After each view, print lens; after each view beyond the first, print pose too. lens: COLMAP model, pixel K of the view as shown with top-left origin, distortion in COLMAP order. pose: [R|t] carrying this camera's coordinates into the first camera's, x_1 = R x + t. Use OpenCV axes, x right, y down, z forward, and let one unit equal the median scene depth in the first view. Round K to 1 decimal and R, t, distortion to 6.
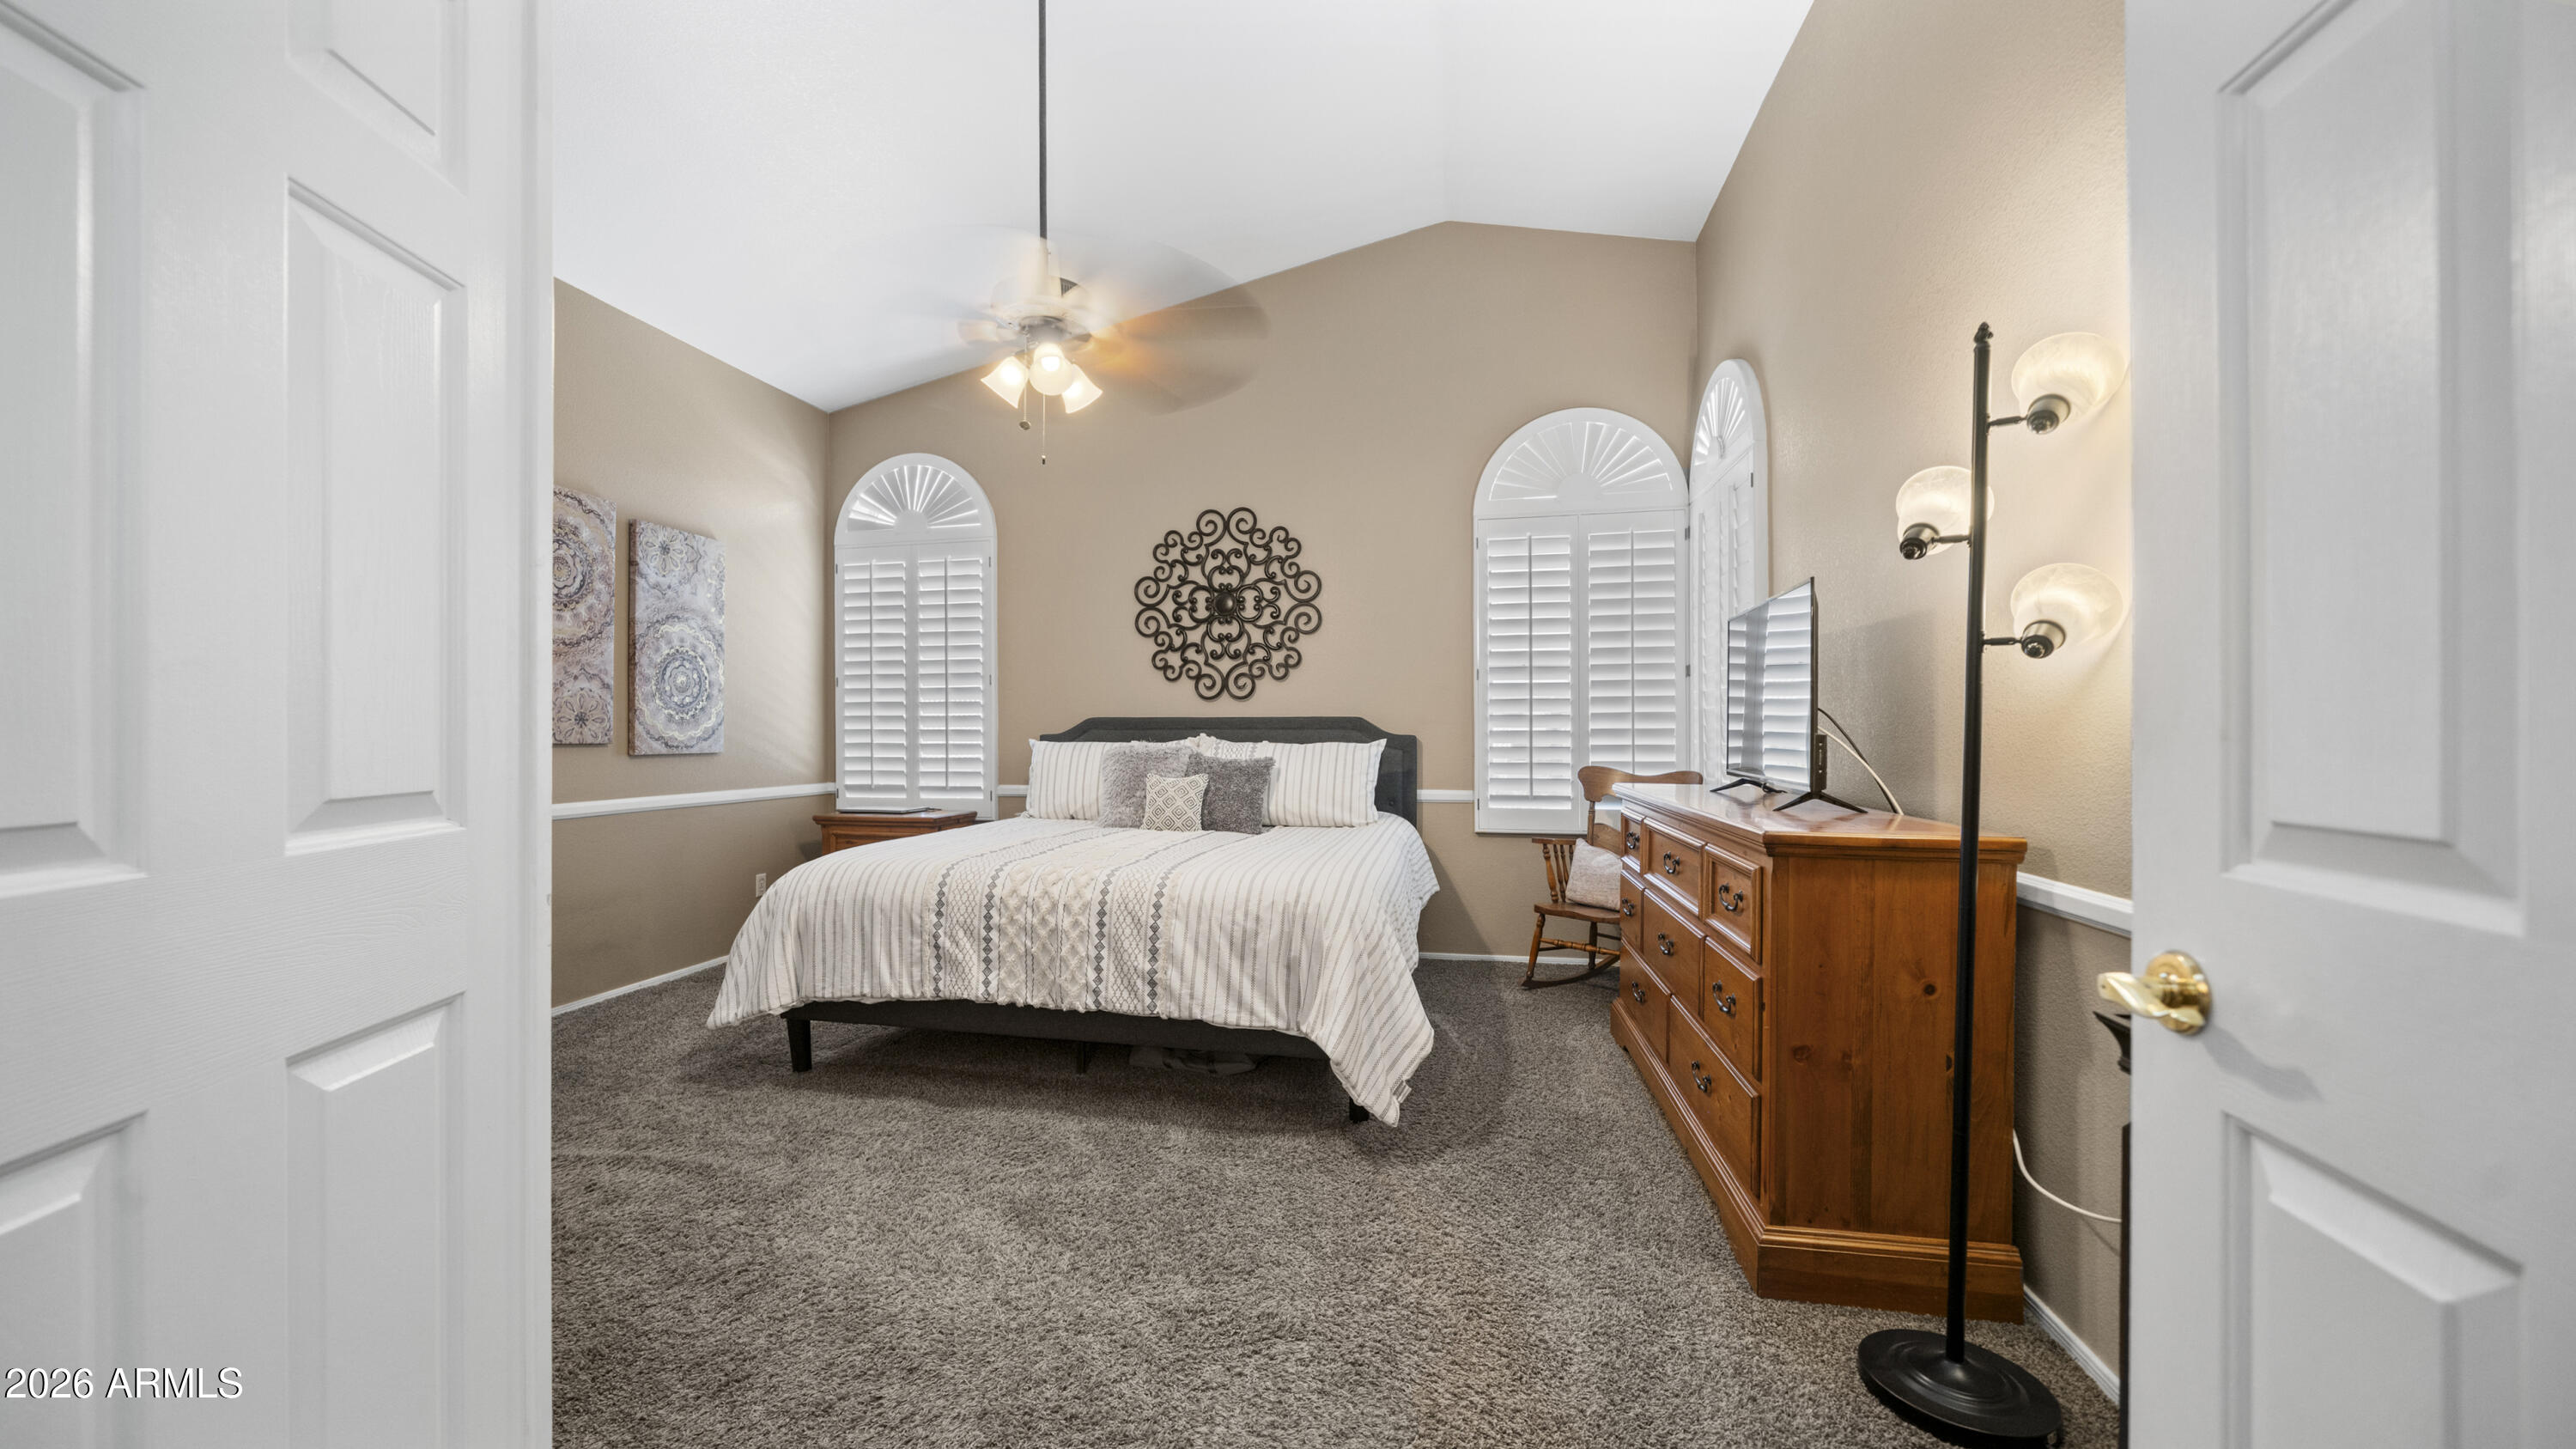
lens RADIAL K [[961.6, 0, 1271.4], [0, 961.6, 731.9], [0, 0, 1]] dist [-0.004941, -0.000236]
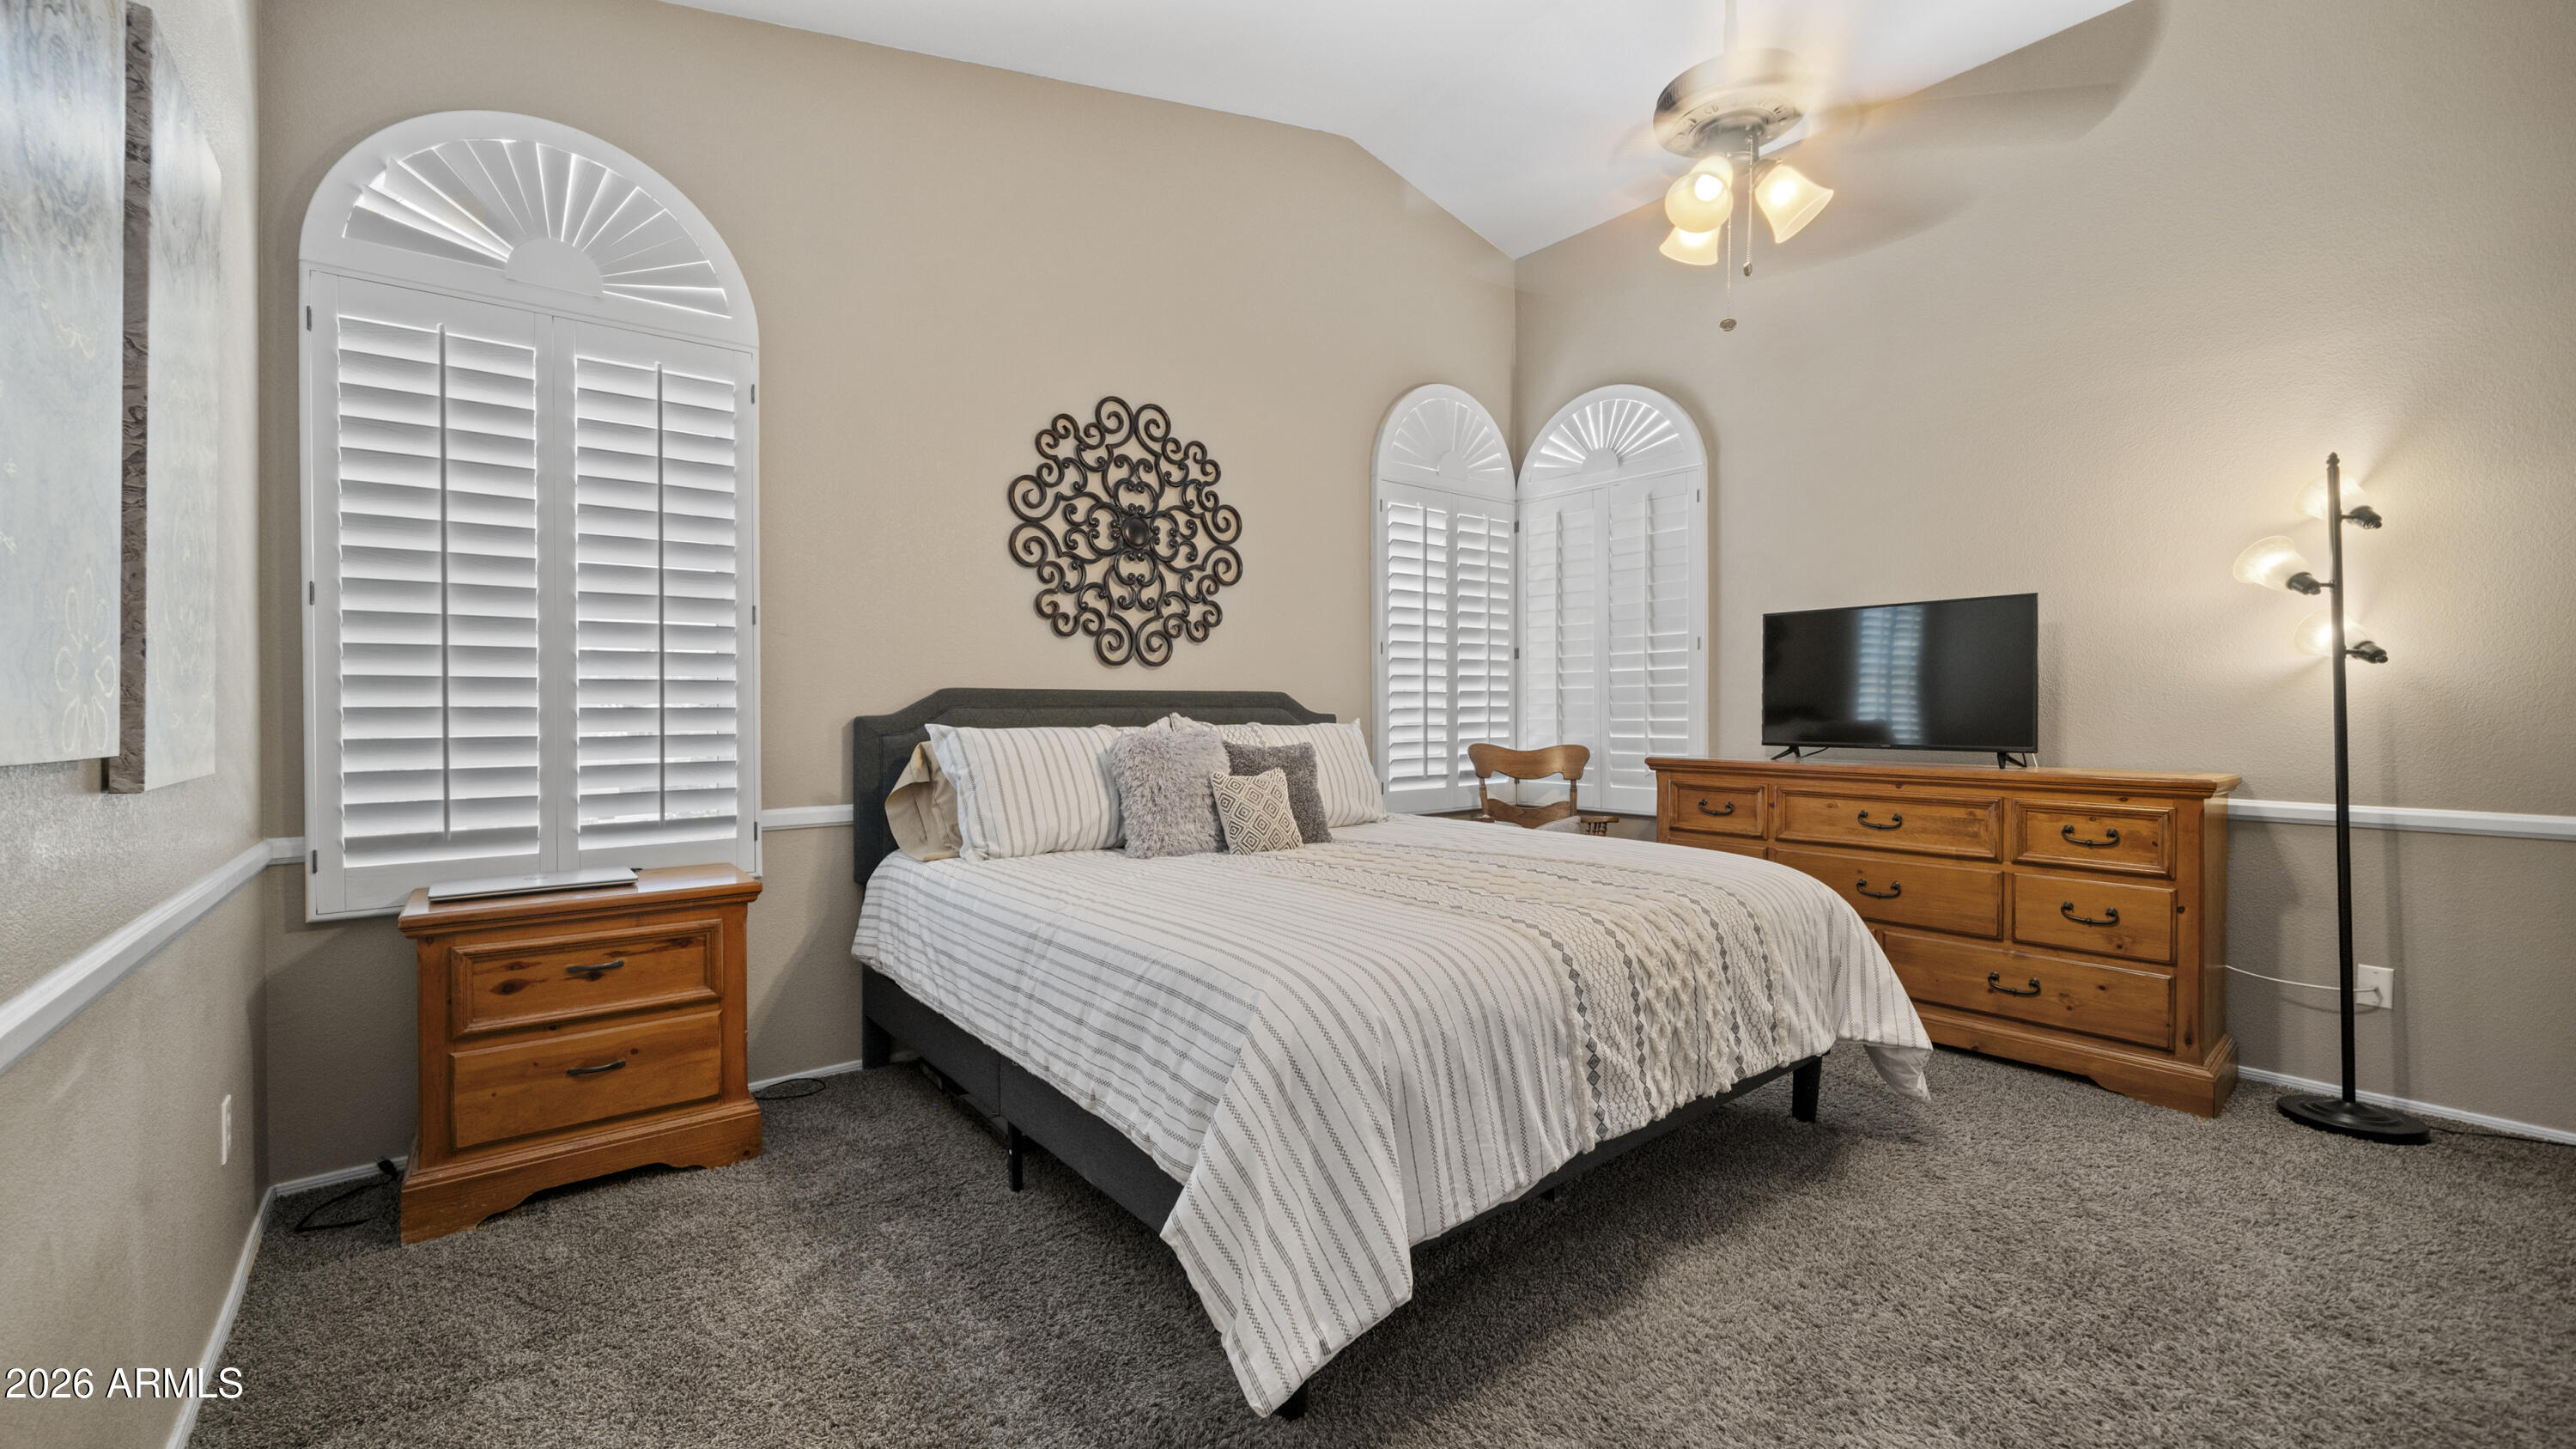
lens RADIAL K [[1012.4, 0, 1290.0], [0, 1012.4, 712.0], [0, 0, 1]] dist [0.001077, 0.000207]
pose [[0.633672, -0.004506, 0.773588, -0.562904], [0.002483, 0.999990, 0.003791, -0.001509], [-0.773598, -0.000481, 0.633677, 0.429532]]
